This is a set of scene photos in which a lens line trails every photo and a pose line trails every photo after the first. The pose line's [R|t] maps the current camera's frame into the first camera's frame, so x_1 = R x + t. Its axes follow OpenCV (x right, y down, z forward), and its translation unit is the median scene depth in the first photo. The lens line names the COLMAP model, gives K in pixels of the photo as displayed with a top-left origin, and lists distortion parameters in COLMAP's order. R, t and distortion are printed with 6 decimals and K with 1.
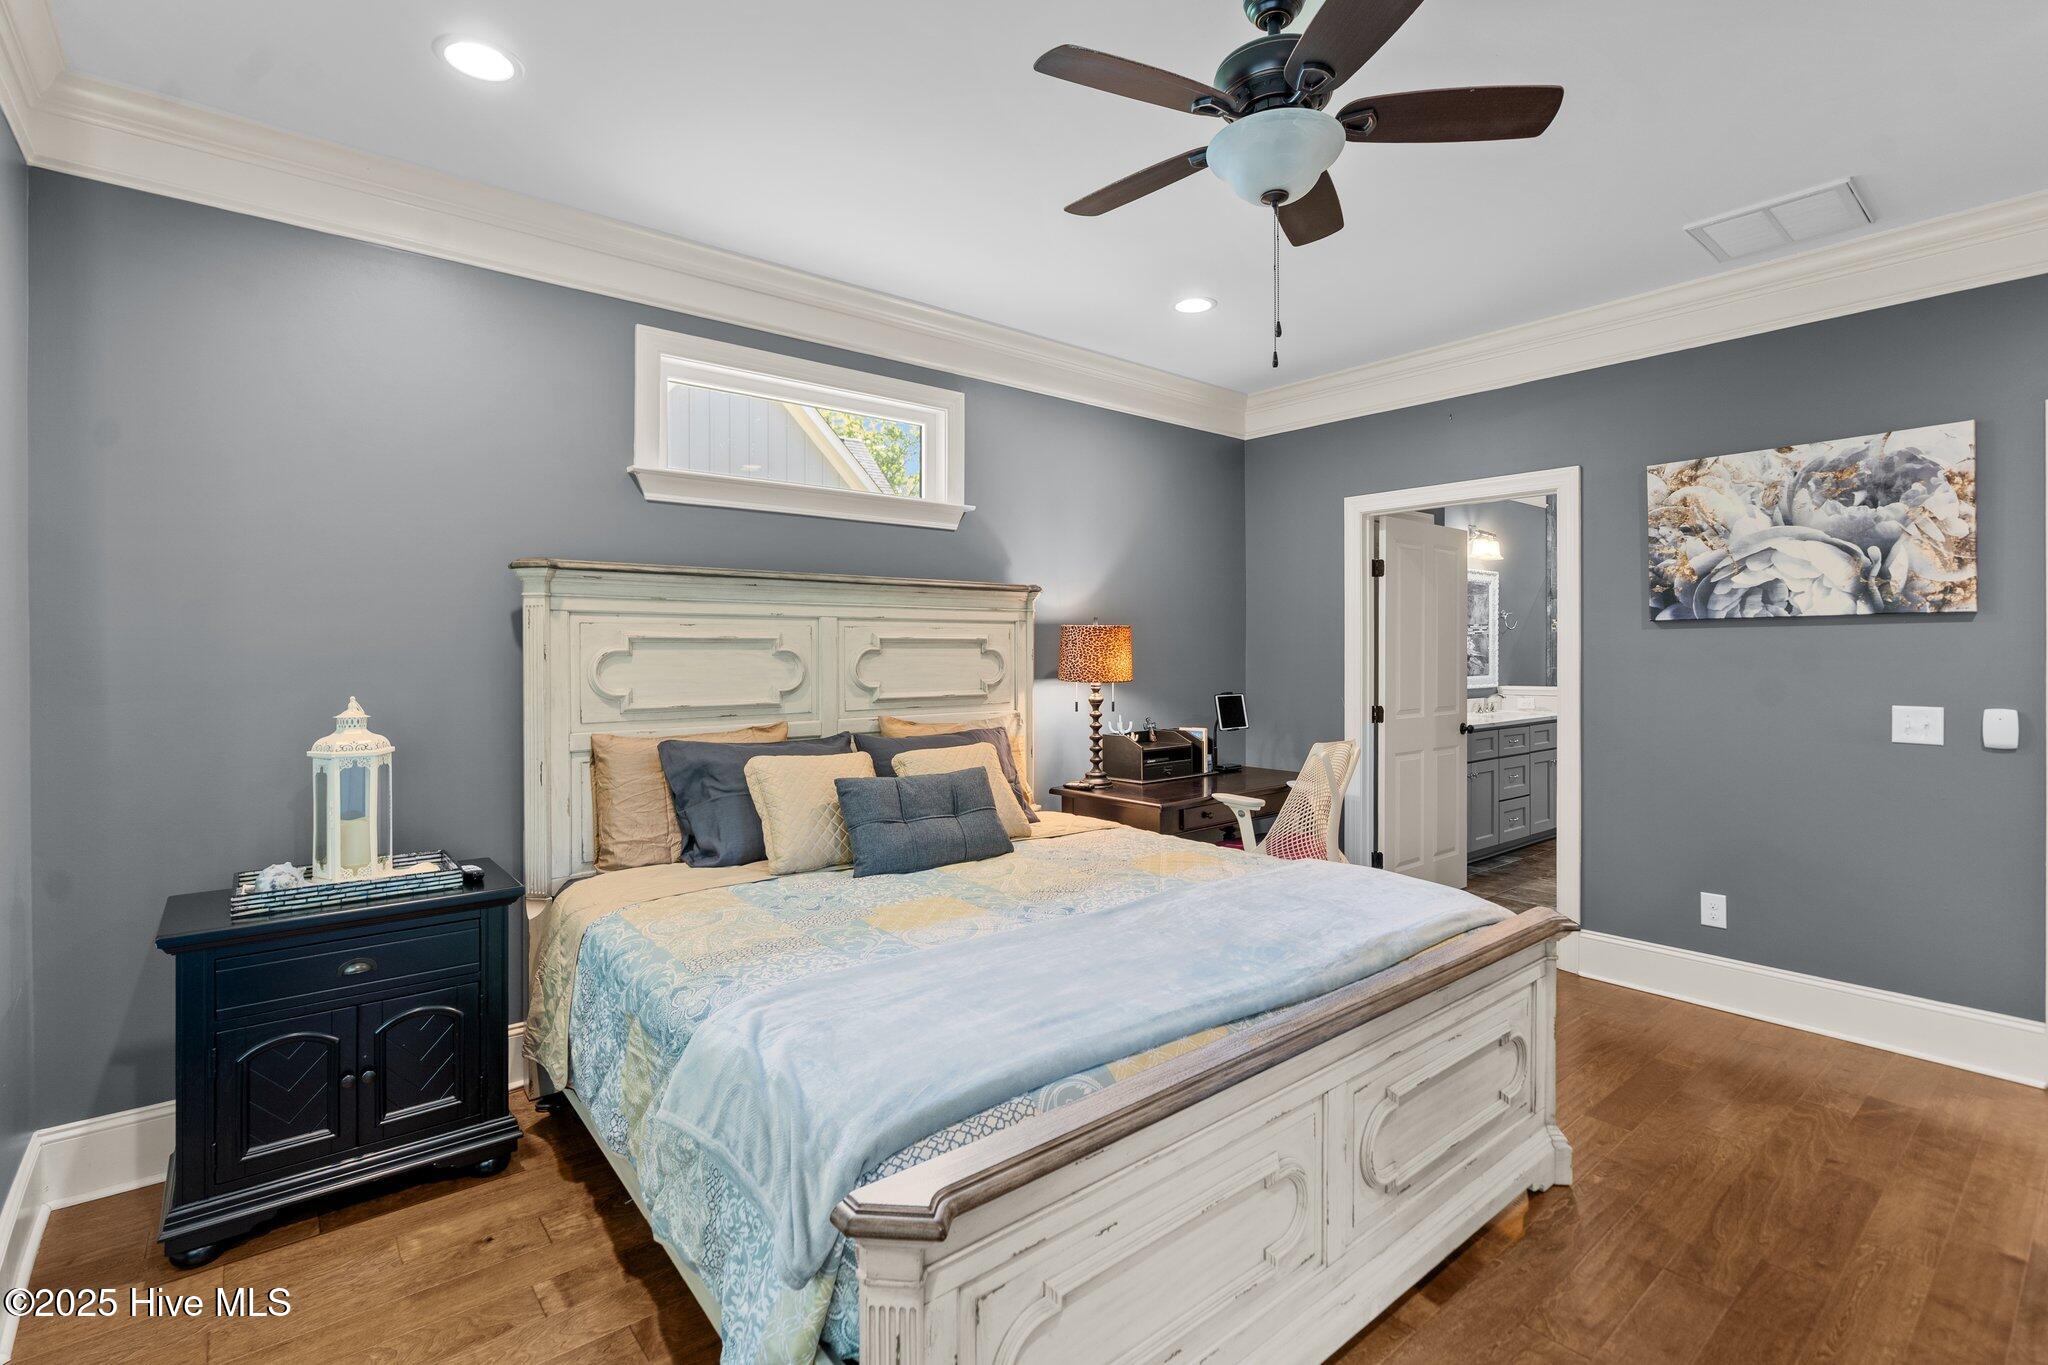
lens RADIAL K [[942.3, 0, 1053.7], [0, 942.3, 648.4], [0, 0, 1]] dist [-0.002797, 0.002408]
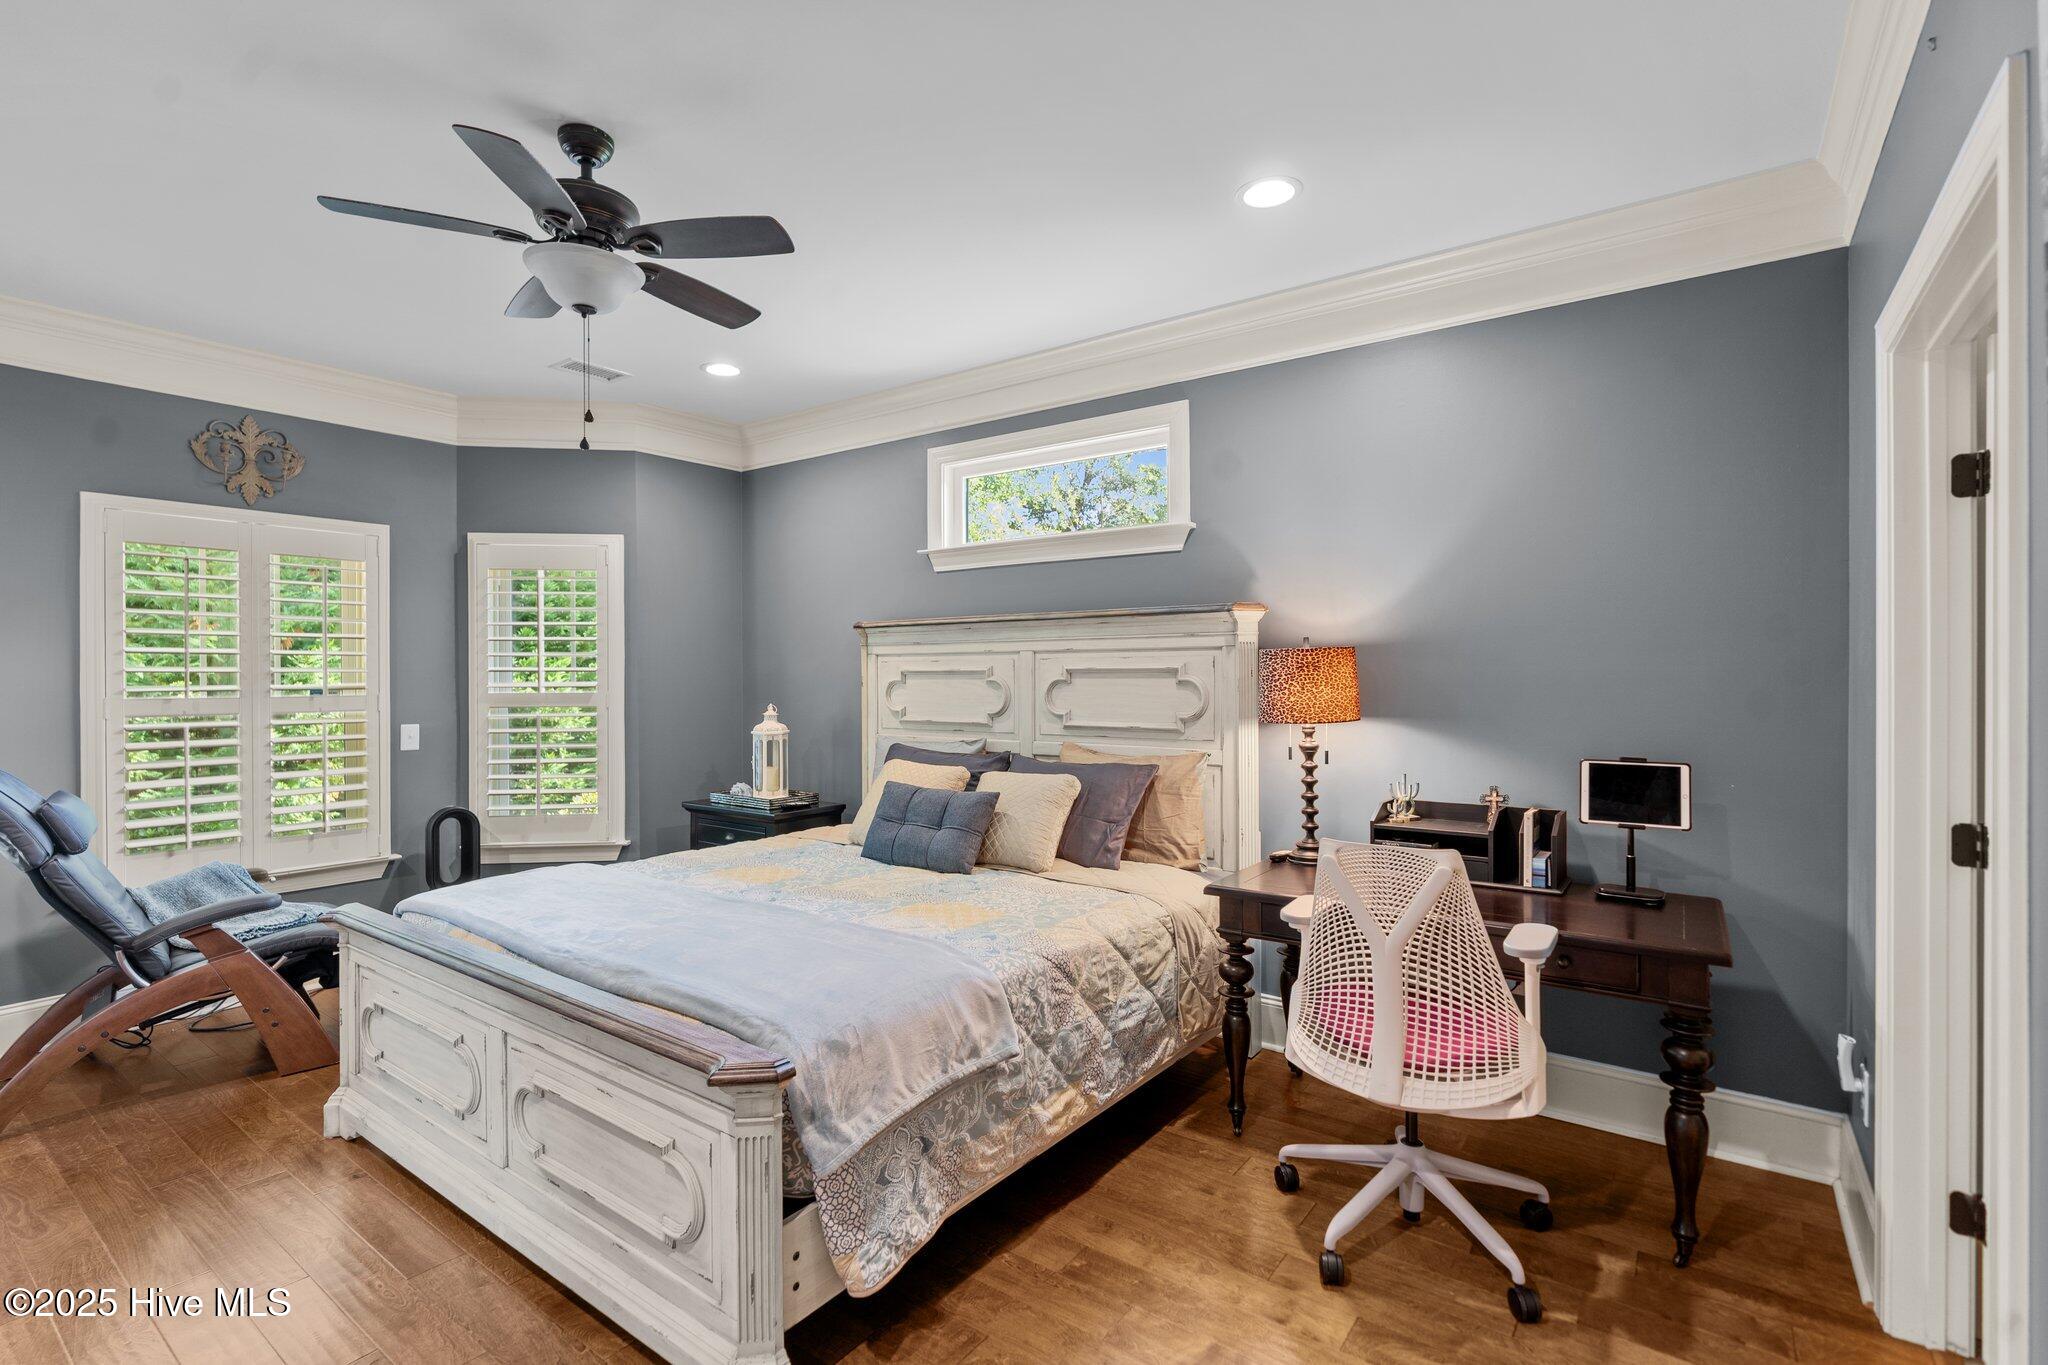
lens RADIAL K [[942.3, 0, 991.8], [0, 942.3, 668.9], [0, 0, 1]] dist [-0.002797, 0.002408]
pose [[0.227781, -0.005766, -0.973695, 0.904083], [0.004614, 0.999978, -0.004842, -0.006473], [0.973701, -0.003390, 0.227803, 0.726510]]
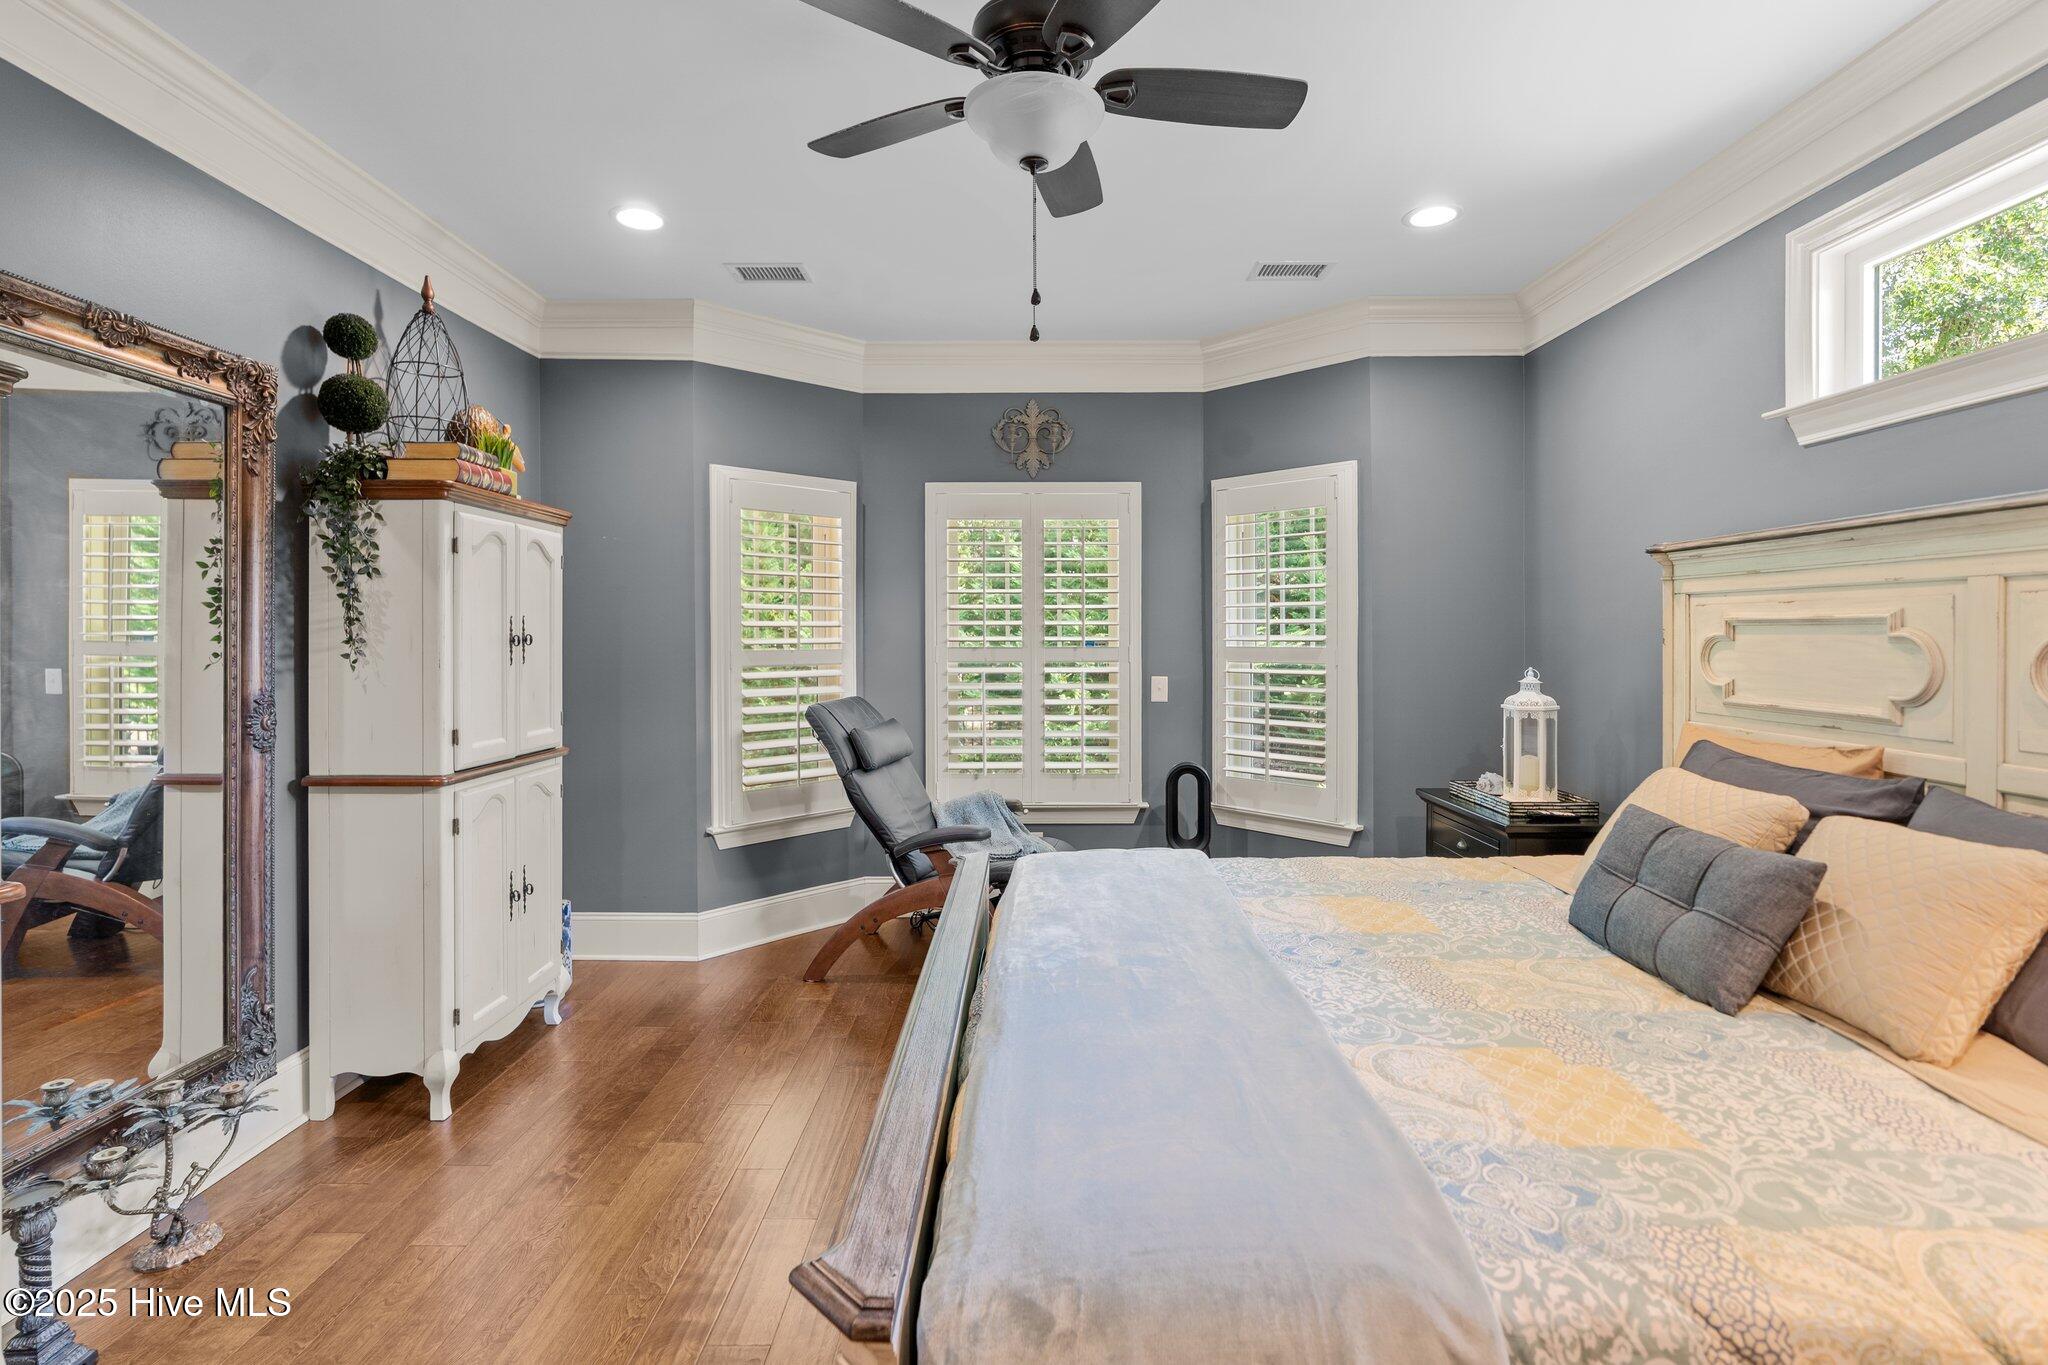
lens RADIAL K [[942.3, 0, 1052.7], [0, 942.3, 632.2], [0, 0, 1]] dist [-0.002797, 0.002408]
pose [[-0.629810, 0.002499, -0.776745, 0.559919], [0.003765, 0.999993, 0.000164, -0.002231], [0.776740, -0.002821, -0.629815, 0.961822]]
